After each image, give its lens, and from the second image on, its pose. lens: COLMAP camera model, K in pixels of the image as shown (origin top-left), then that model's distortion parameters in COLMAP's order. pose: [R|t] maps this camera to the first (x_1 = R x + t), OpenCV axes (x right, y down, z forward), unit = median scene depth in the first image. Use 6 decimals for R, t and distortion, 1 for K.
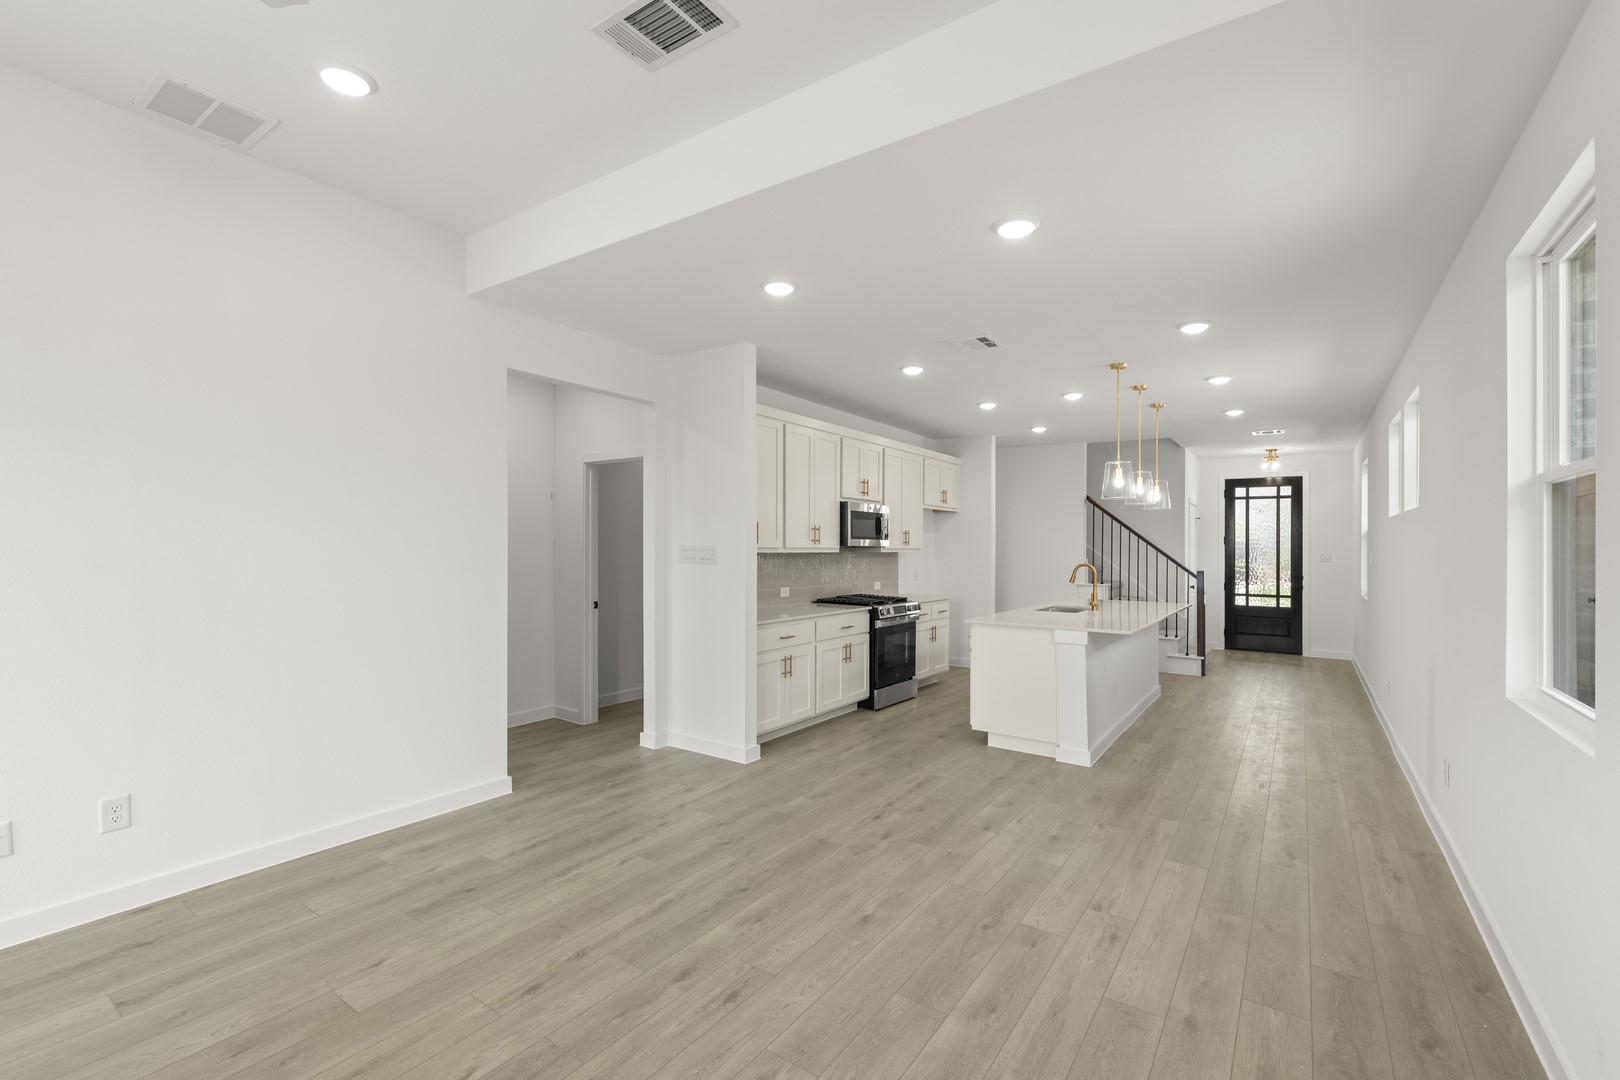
lens RADIAL K [[705.4, 0, 801.3], [0, 705.4, 549.8], [0, 0, 1]] dist [0.002352, -0.000203]
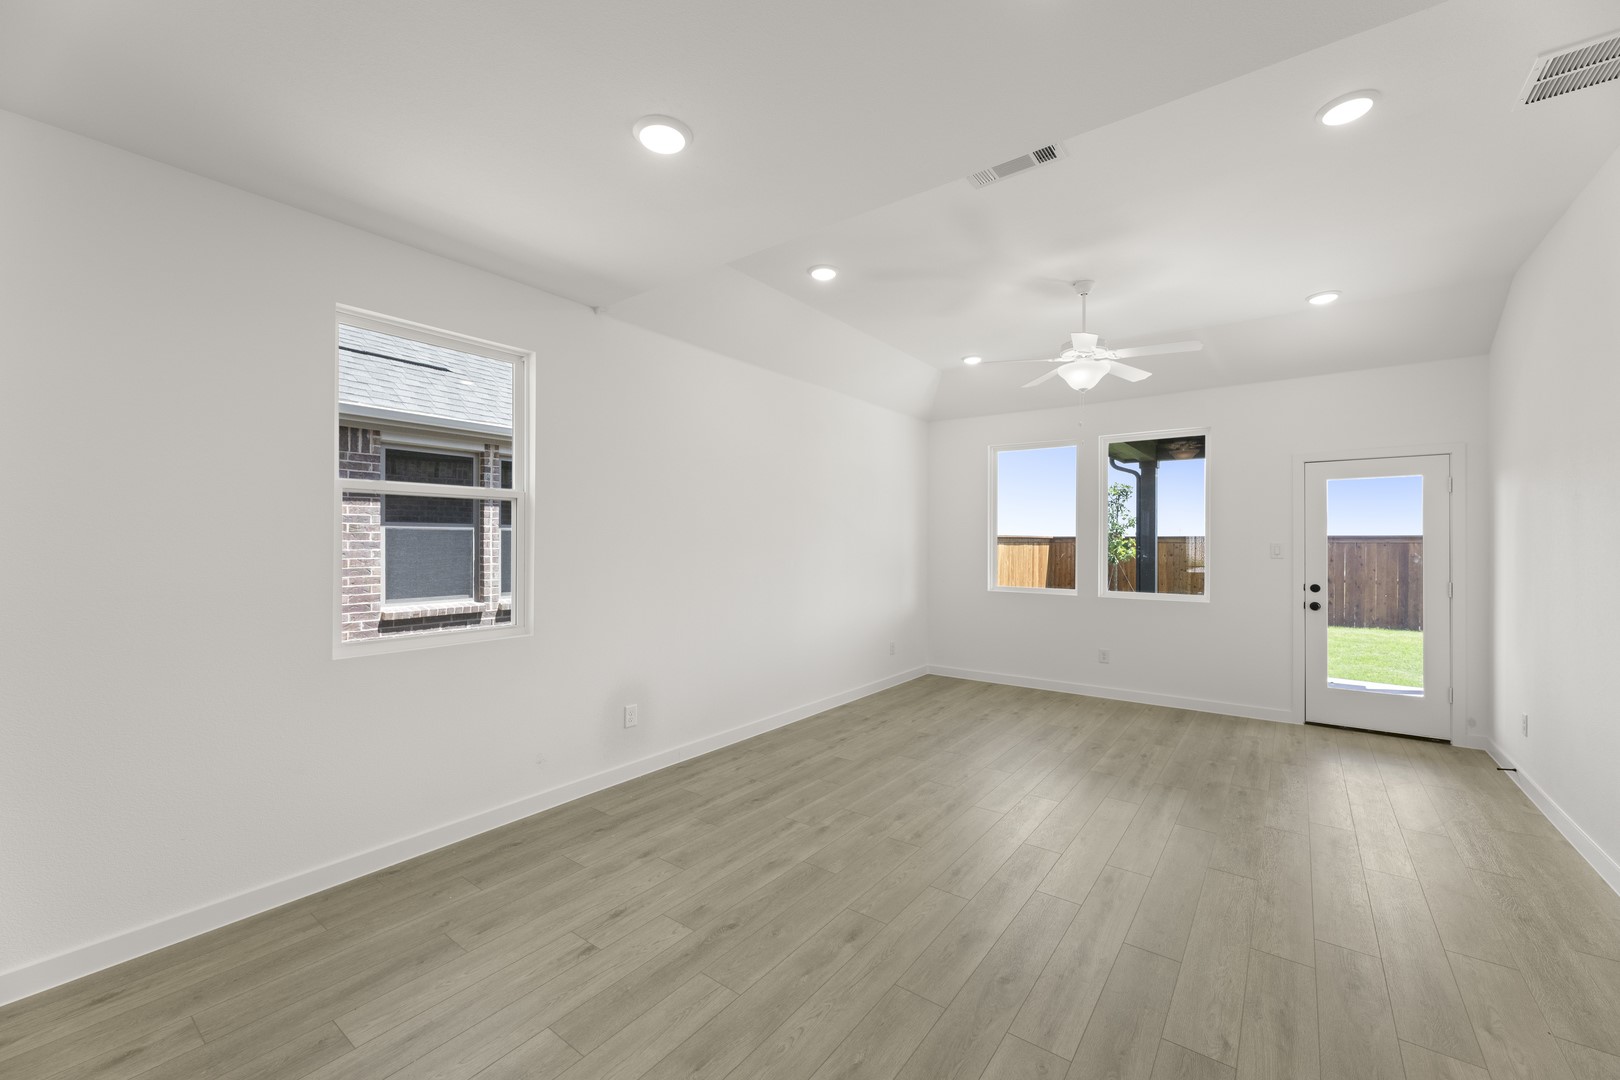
lens RADIAL K [[645.8, 0, 805.5], [0, 645.8, 544.9], [0, 0, 1]] dist [0.001934, -0.000070]
pose [[-0.999396, -0.012701, 0.032357, 0.074728], [-0.012492, 0.999900, 0.006658, -0.004460], [-0.032439, 0.006250, -0.999454, 1.045234]]
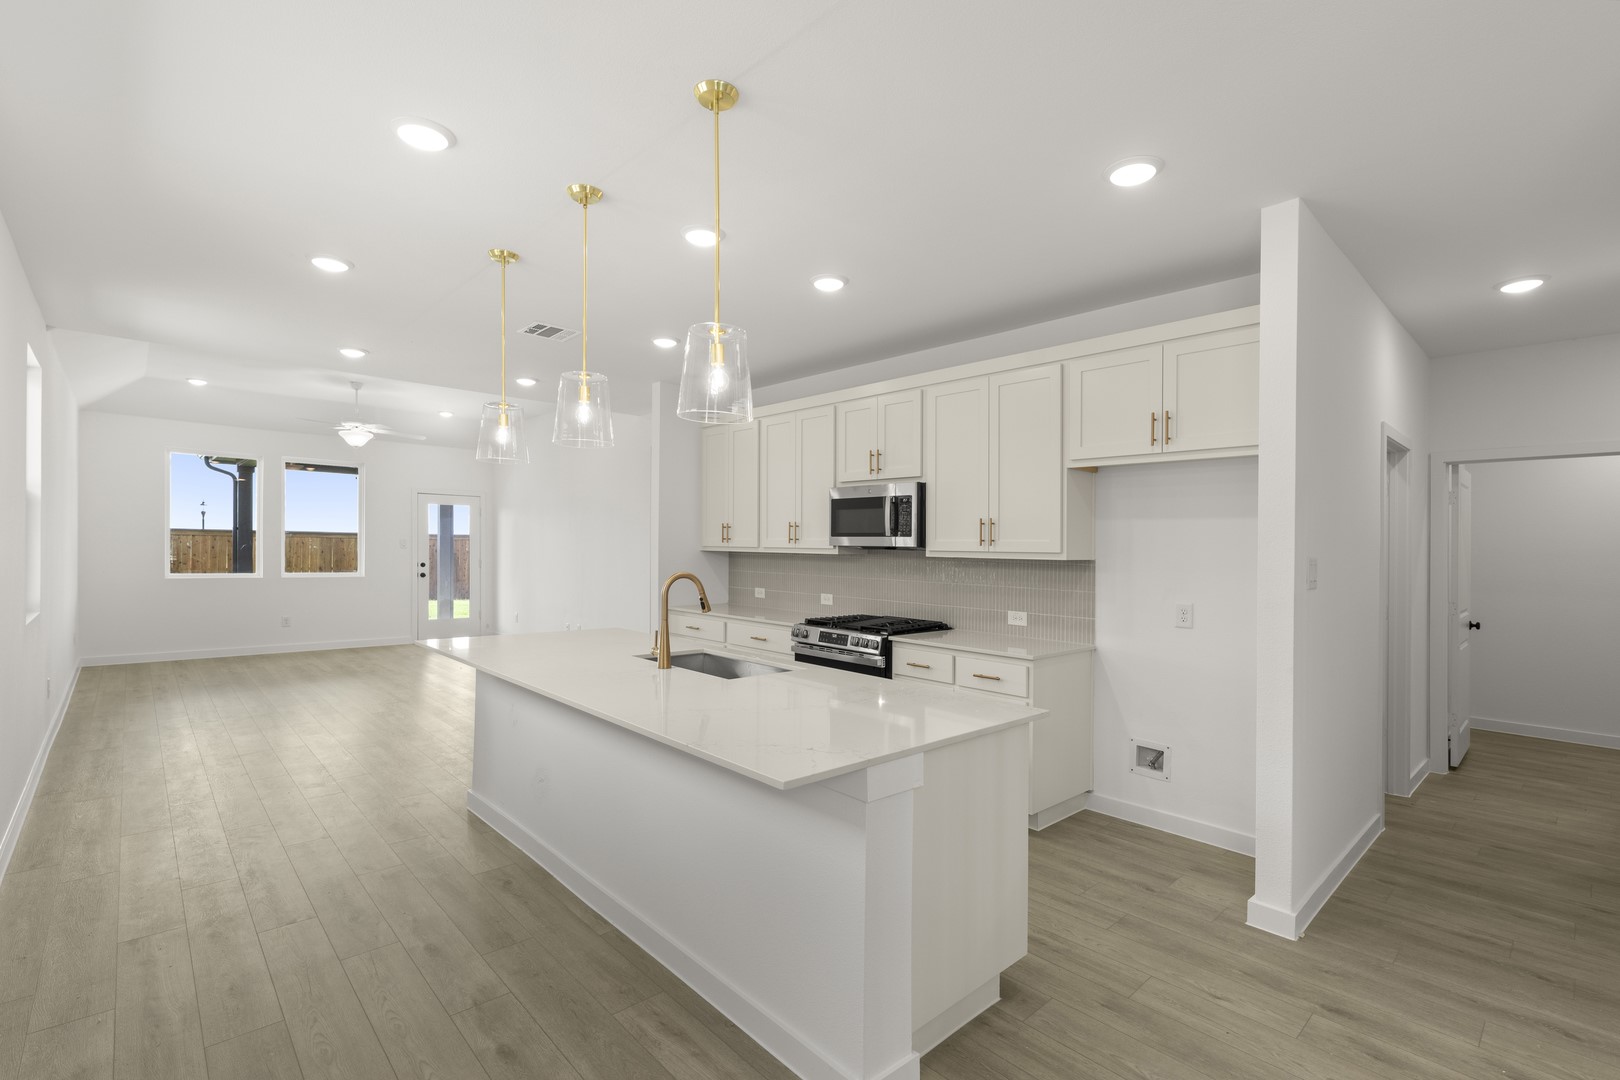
lens RADIAL K [[705.4, 0, 813.3], [0, 705.4, 571.4], [0, 0, 1]] dist [0.002352, -0.000203]
pose [[-0.188102, 0.020799, -0.981929, 1.074954], [-0.022422, 0.999424, 0.025465, 0.004186], [0.981893, 0.026807, -0.187527, 1.462624]]
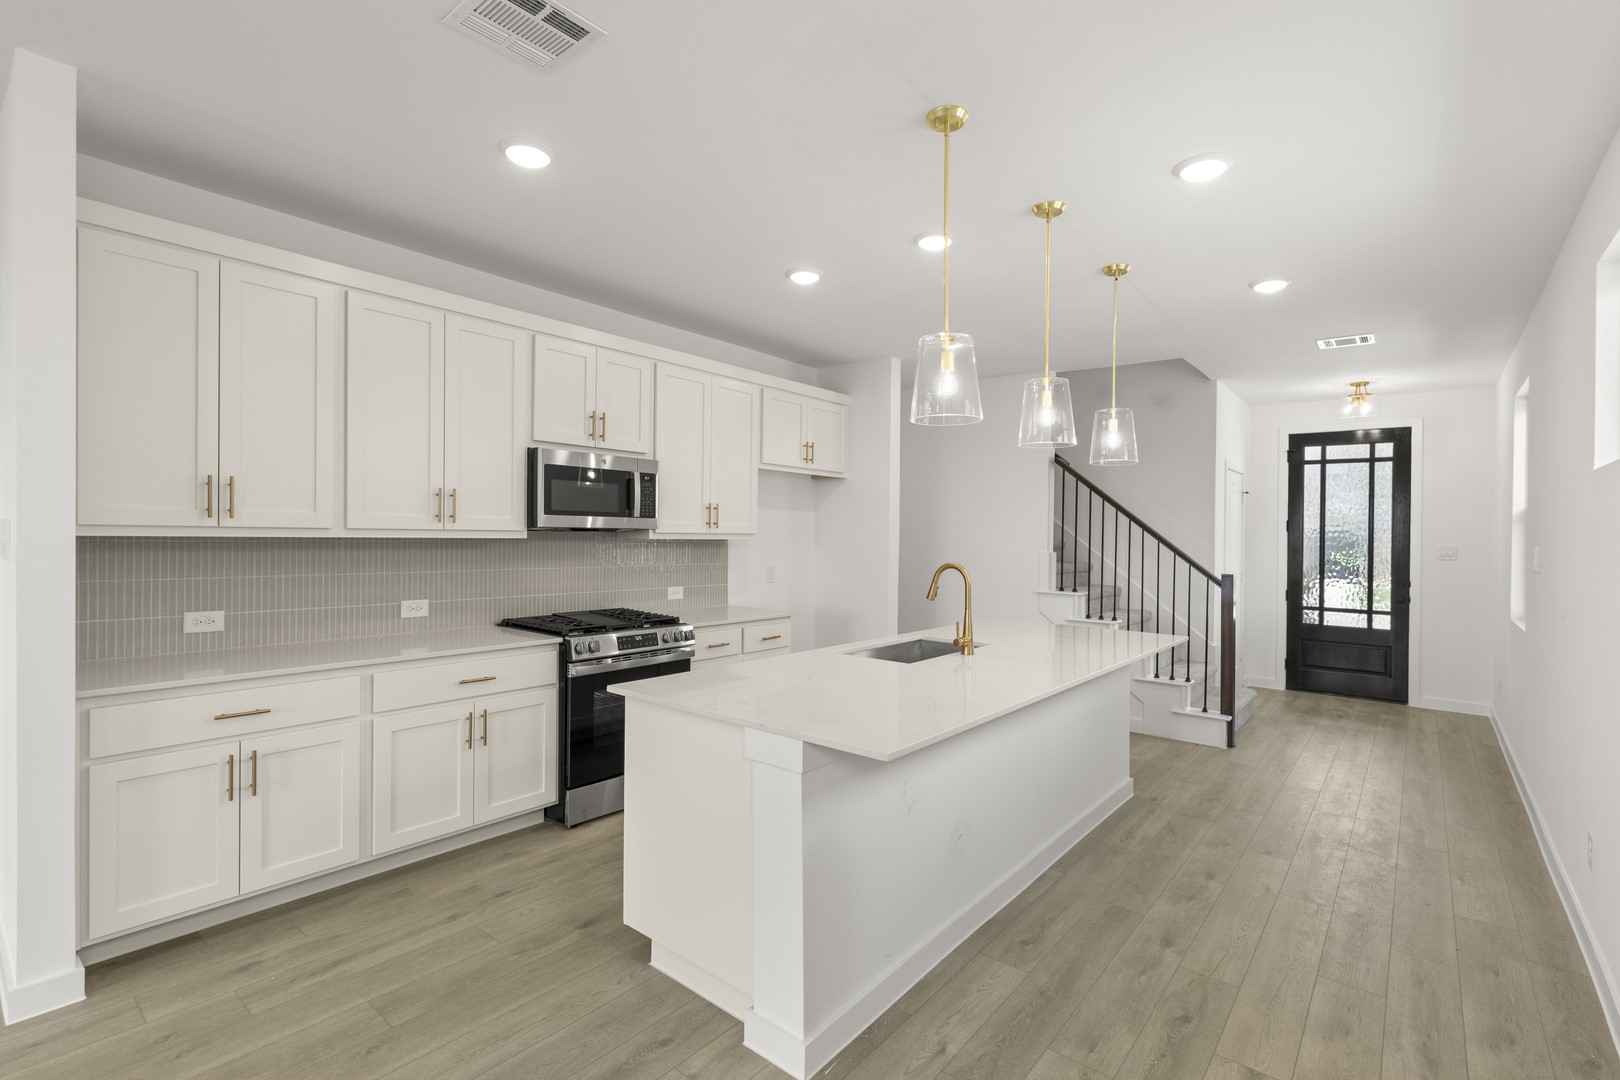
lens RADIAL K [[738.8, 0, 802.2], [0, 738.8, 539.5], [0, 0, 1]] dist [0.001955, -0.000858]
pose [[0.996671, 0.008192, -0.081119, 0.419739], [-0.007878, 0.999960, 0.004184, 0.000446], [0.081150, -0.003531, 0.996696, 0.560715]]
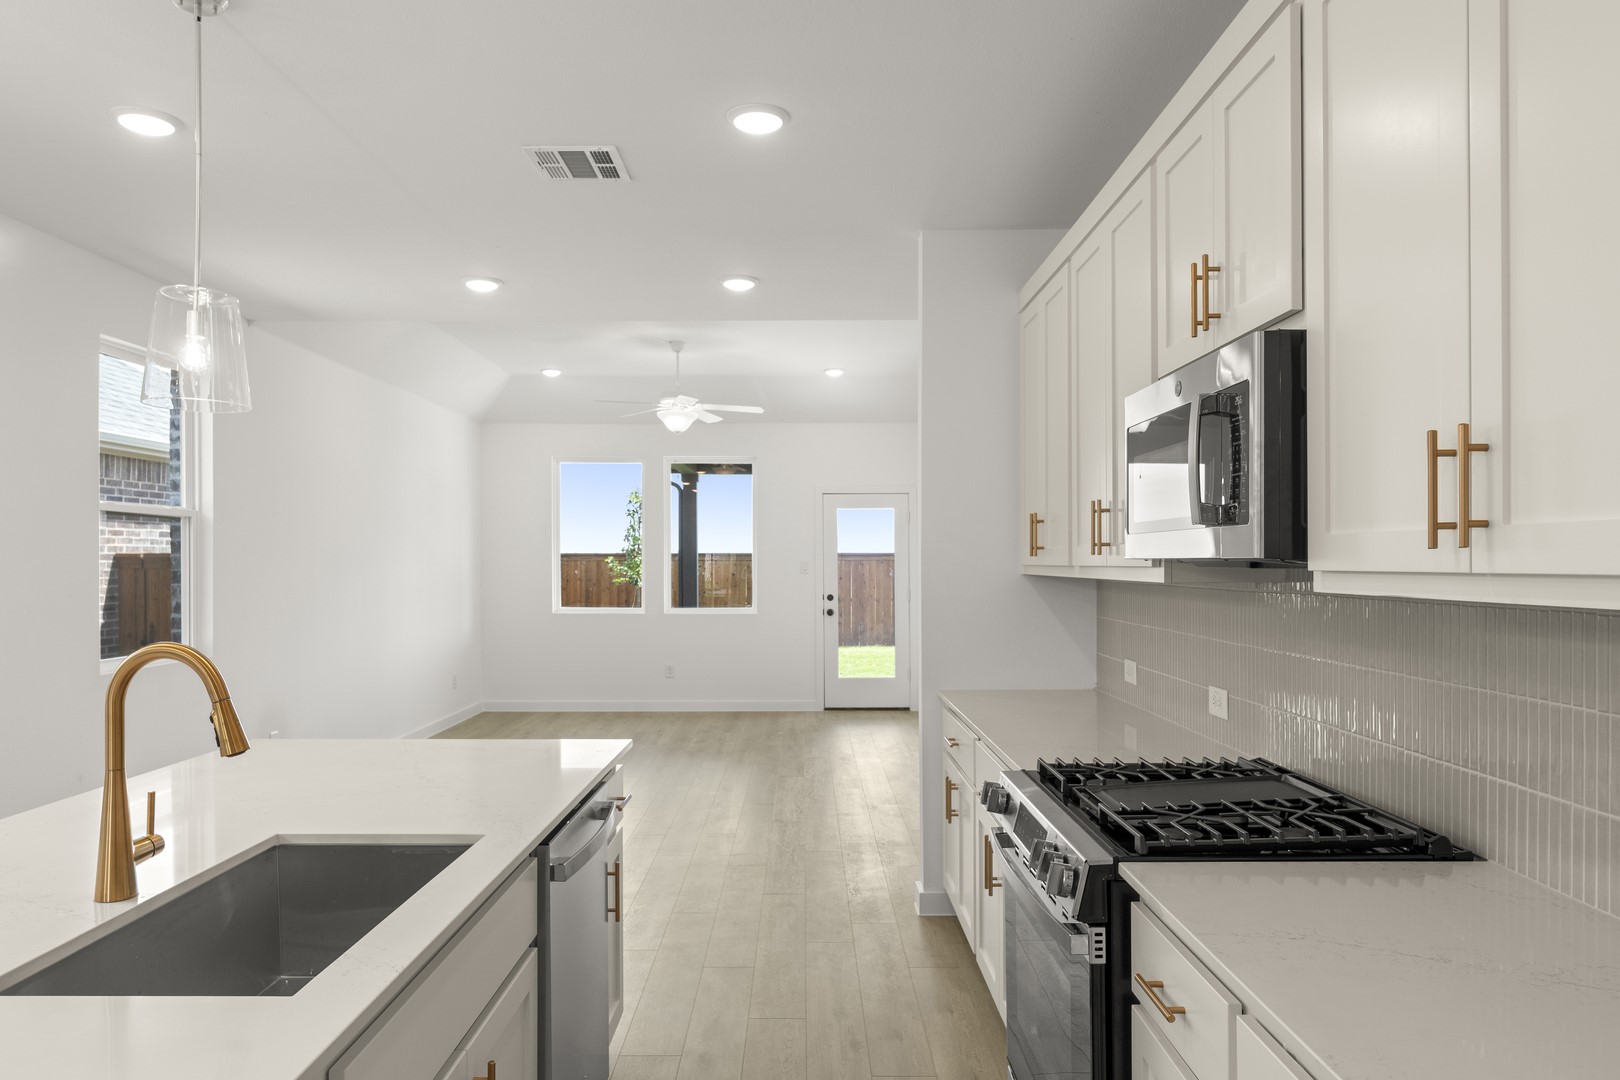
lens RADIAL K [[1048.5, 0, 818.0], [0, 1048.5, 579.3], [0, 0, 1]] dist [0.003509, 0.000532]
pose [[-0.808460, 0.001677, -0.588549, 0.523836], [-0.008546, 0.999857, 0.014588, -0.003754], [0.588490, 0.016824, -0.808330, 1.635128]]
